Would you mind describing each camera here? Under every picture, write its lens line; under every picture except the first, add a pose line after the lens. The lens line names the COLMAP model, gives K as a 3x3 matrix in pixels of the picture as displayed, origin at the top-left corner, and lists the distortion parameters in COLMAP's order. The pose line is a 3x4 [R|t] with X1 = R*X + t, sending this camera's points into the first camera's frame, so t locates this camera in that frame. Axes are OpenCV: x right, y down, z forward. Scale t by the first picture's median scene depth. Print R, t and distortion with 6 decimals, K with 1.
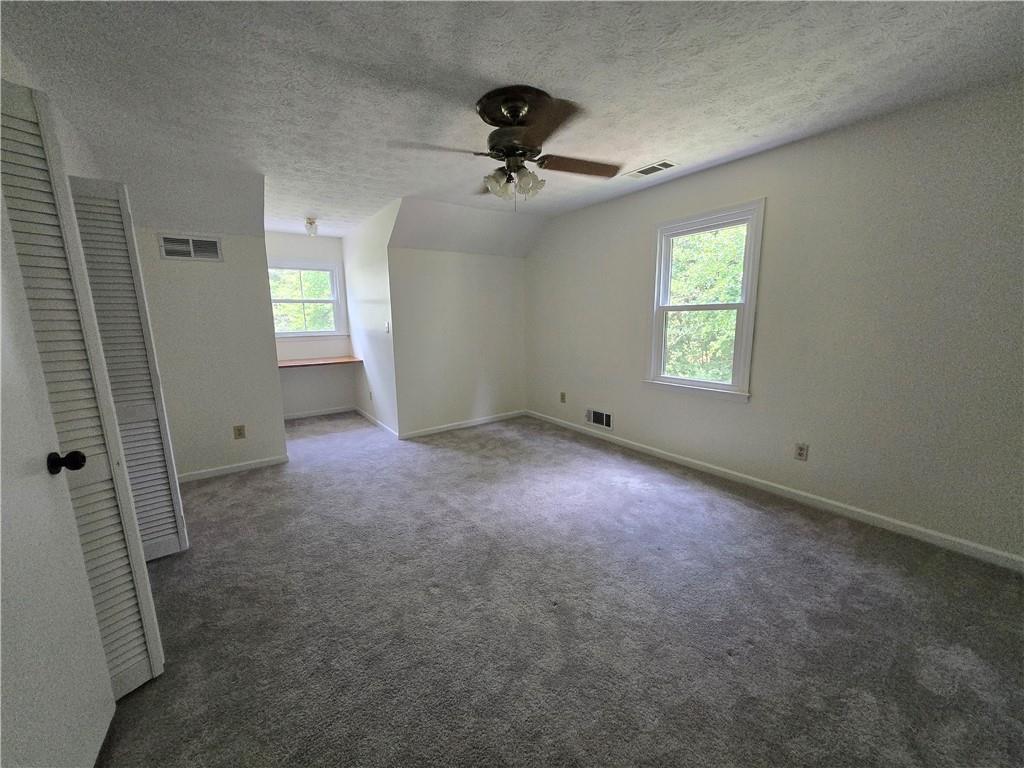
lens RADIAL K [[402.5, 0, 513.6], [0, 402.5, 380.1], [0, 0, 1]] dist [0.001685, 0.000793]
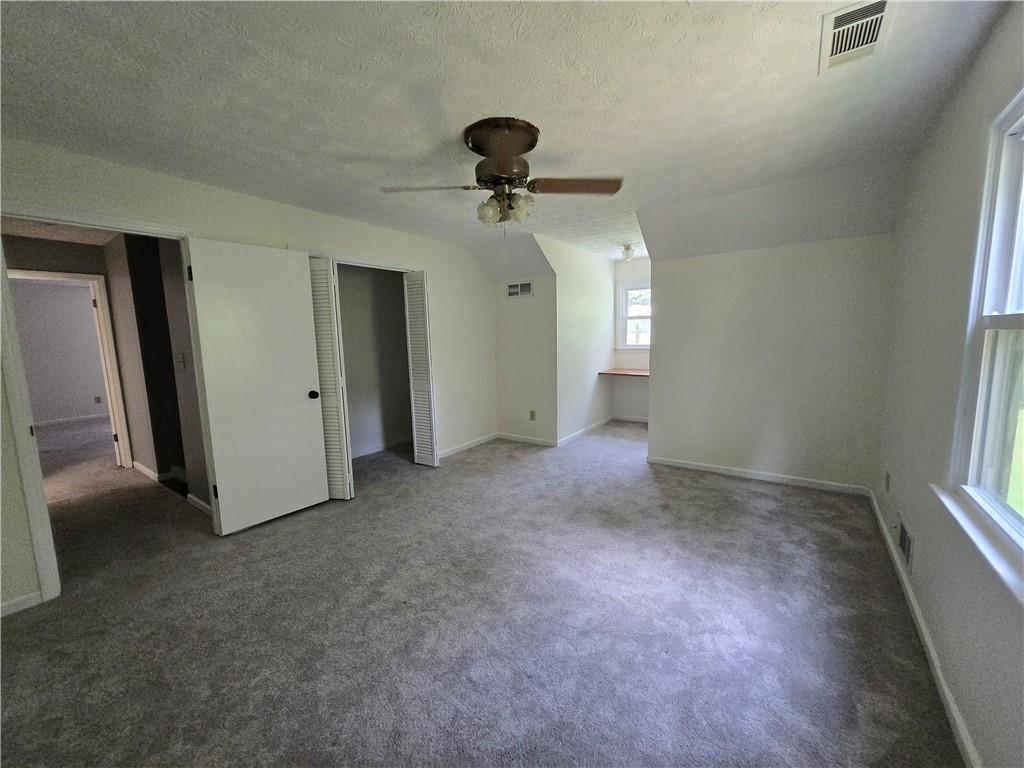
lens RADIAL K [[402.5, 0, 512.8], [0, 402.5, 385.8], [0, 0, 1]] dist [0.001685, 0.000793]
pose [[0.321599, 0.121815, -0.939008, 0.650265], [-0.134440, 0.987518, 0.082064, -0.086028], [0.937283, 0.099849, 0.333961, 0.488617]]
